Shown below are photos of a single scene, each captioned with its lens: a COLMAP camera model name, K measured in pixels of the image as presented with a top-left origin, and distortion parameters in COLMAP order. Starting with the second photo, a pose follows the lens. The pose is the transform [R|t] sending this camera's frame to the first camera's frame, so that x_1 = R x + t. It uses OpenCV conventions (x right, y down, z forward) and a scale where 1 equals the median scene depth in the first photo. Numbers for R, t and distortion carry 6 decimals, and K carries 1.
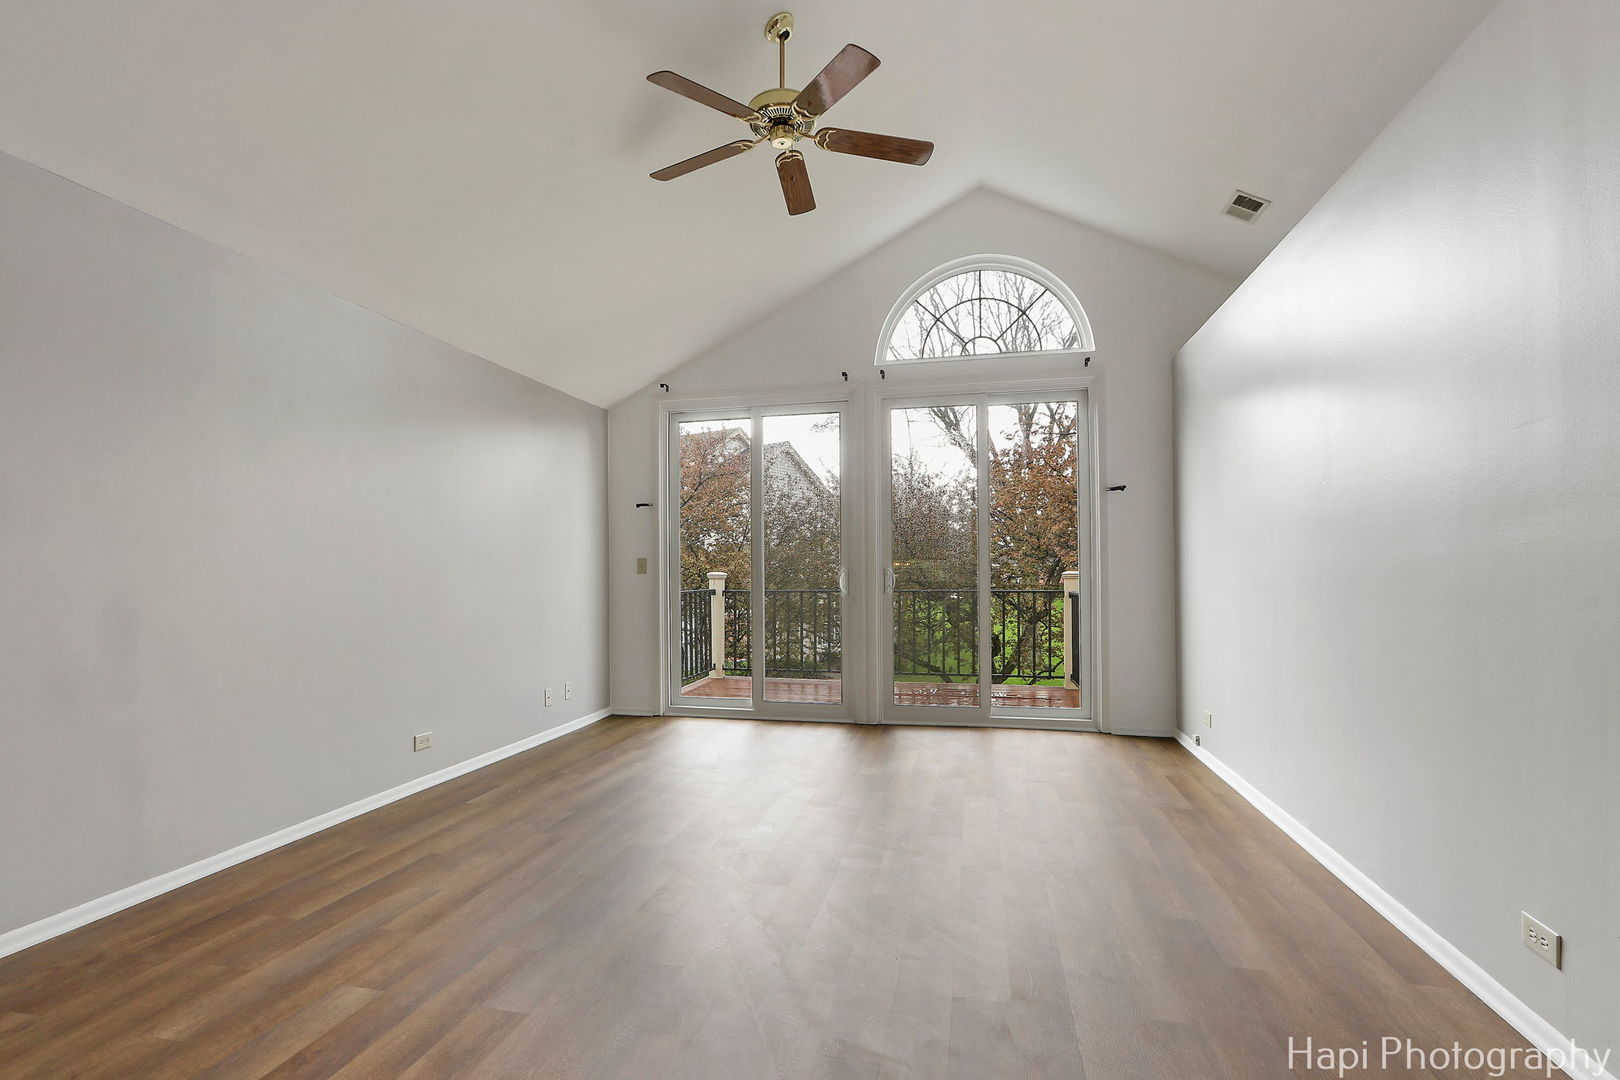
lens RADIAL K [[766.1, 0, 789.1], [0, 766.1, 567.2], [0, 0, 1]] dist [-0.012061, -0.000763]
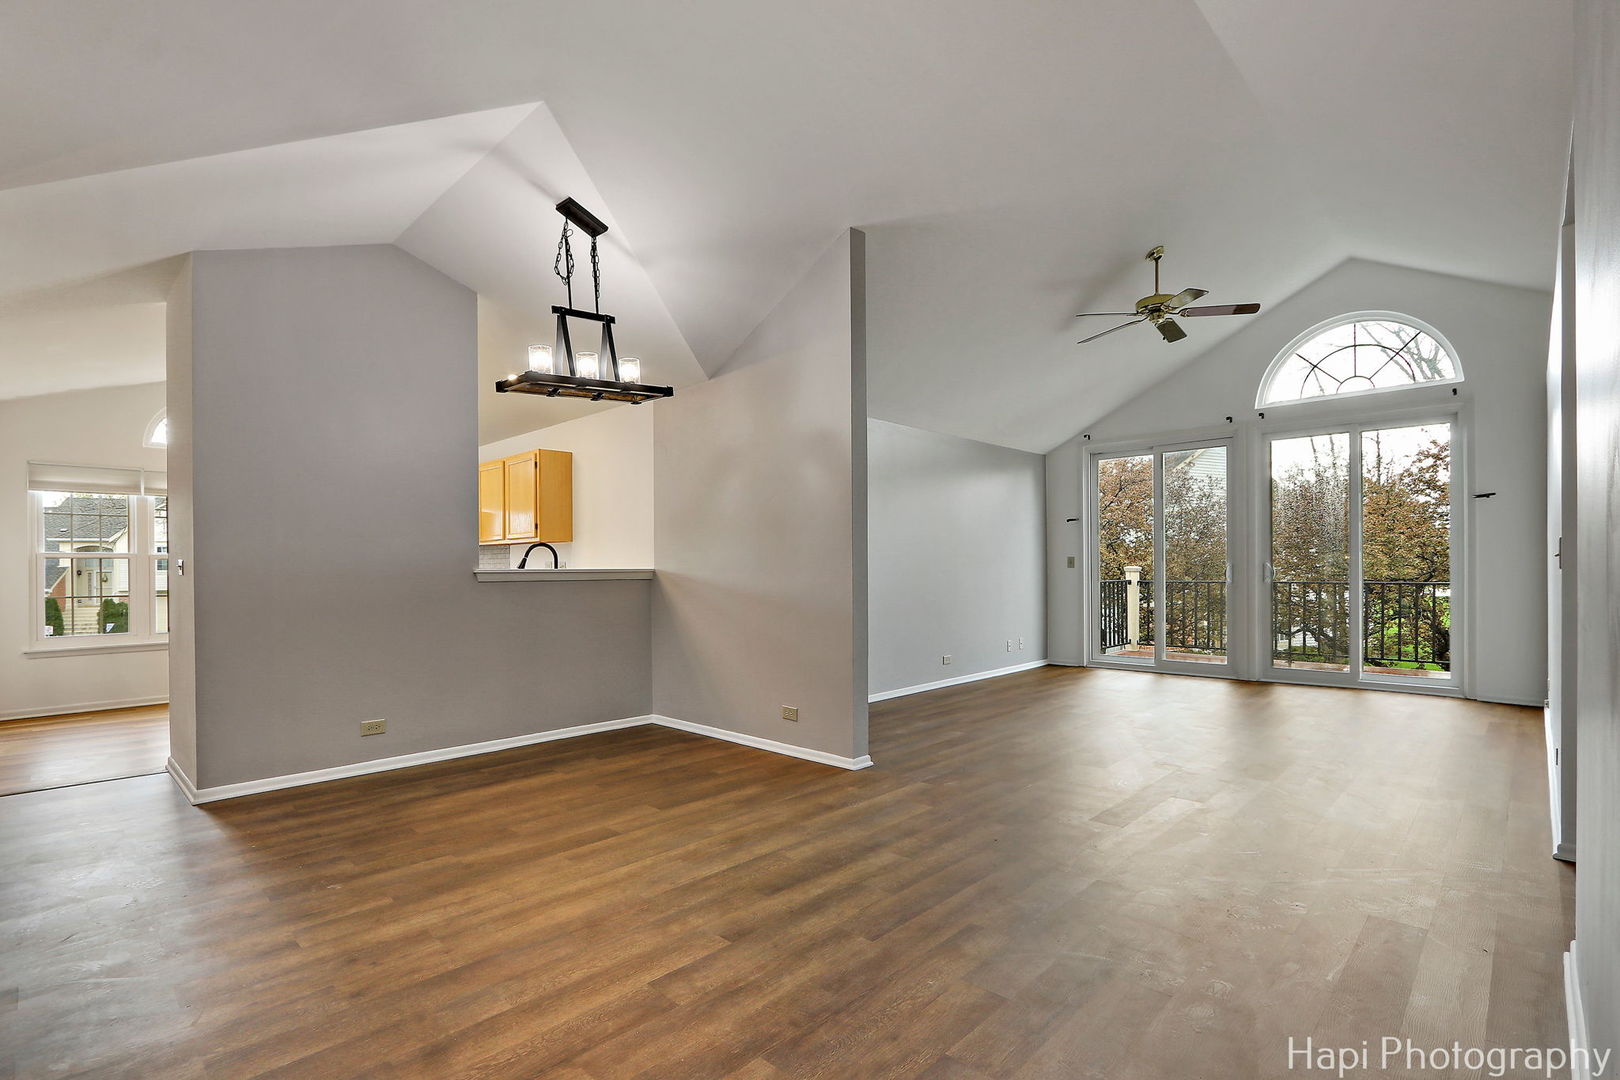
lens RADIAL K [[766.1, 0, 789.1], [0, 766.1, 567.2], [0, 0, 1]] dist [-0.012061, -0.000763]
pose [[0.860443, -0.000135, -0.509546, 0.087412], [0.004328, 0.999966, 0.007045, -0.004571], [0.509528, -0.008267, 0.860414, -0.524064]]
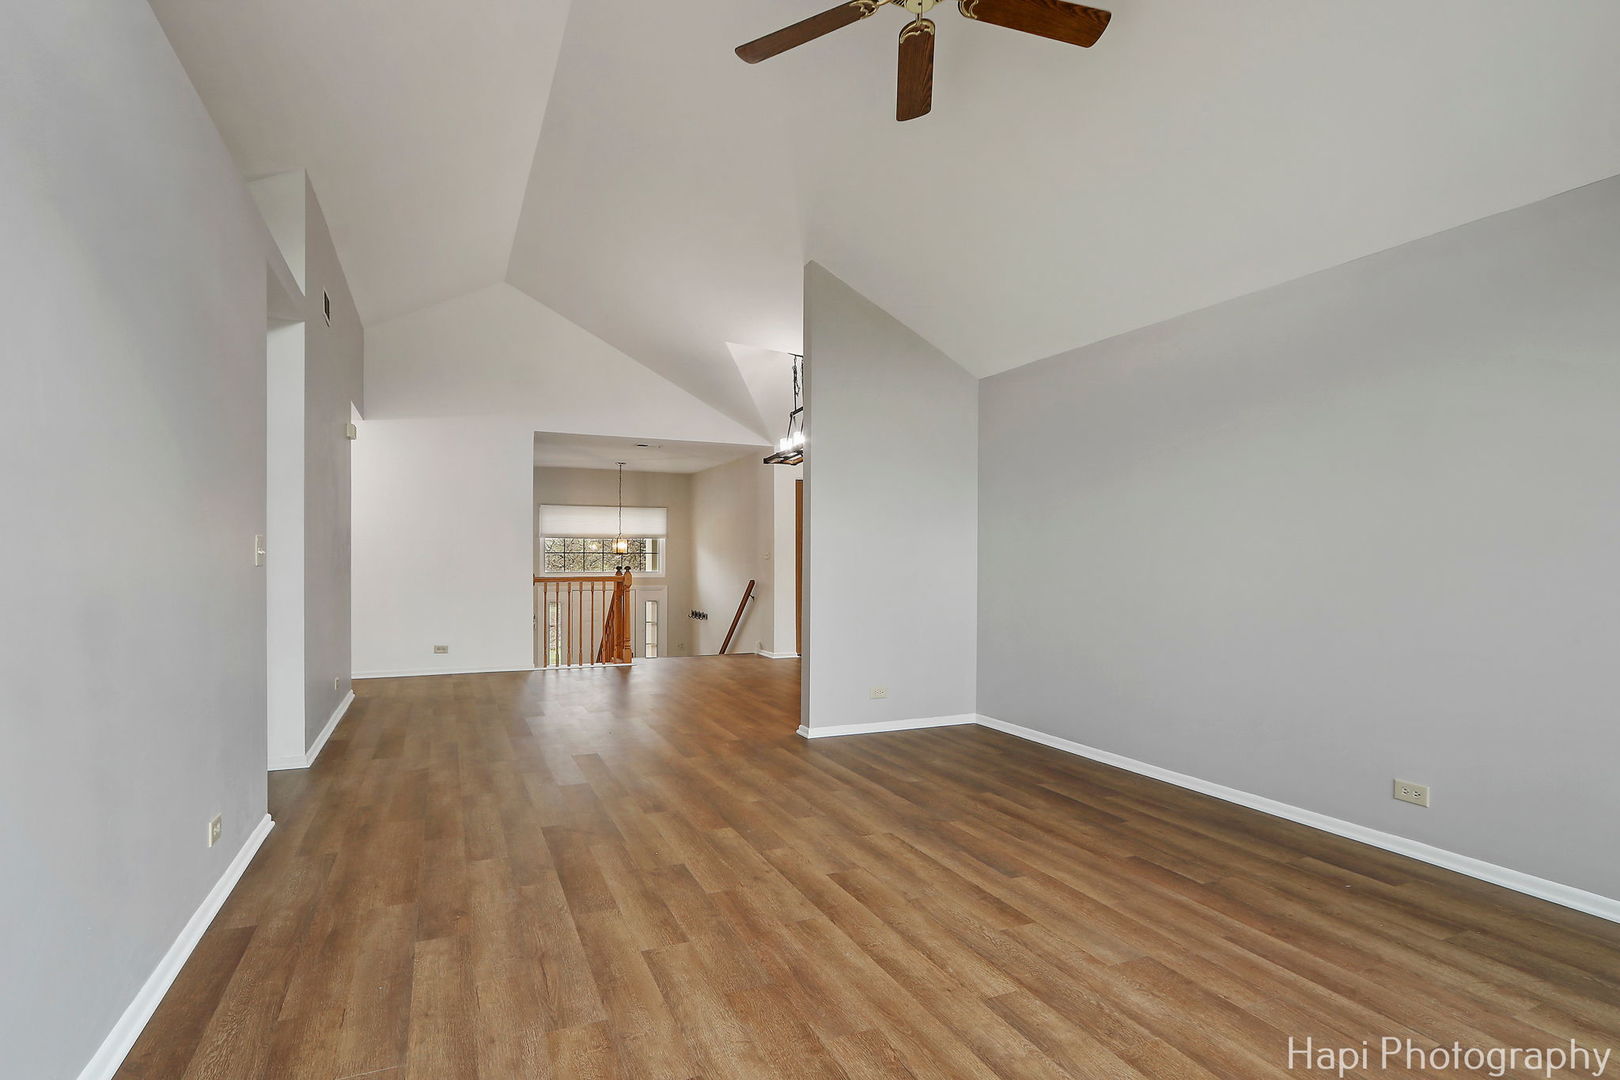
lens RADIAL K [[766.1, 0, 789.1], [0, 766.1, 567.2], [0, 0, 1]] dist [-0.012061, -0.000763]
pose [[-0.790569, 0.005167, -0.612351, 0.295250], [-0.002587, 0.999927, 0.011777, 0.002881], [0.612367, 0.010895, -0.790499, 0.808998]]
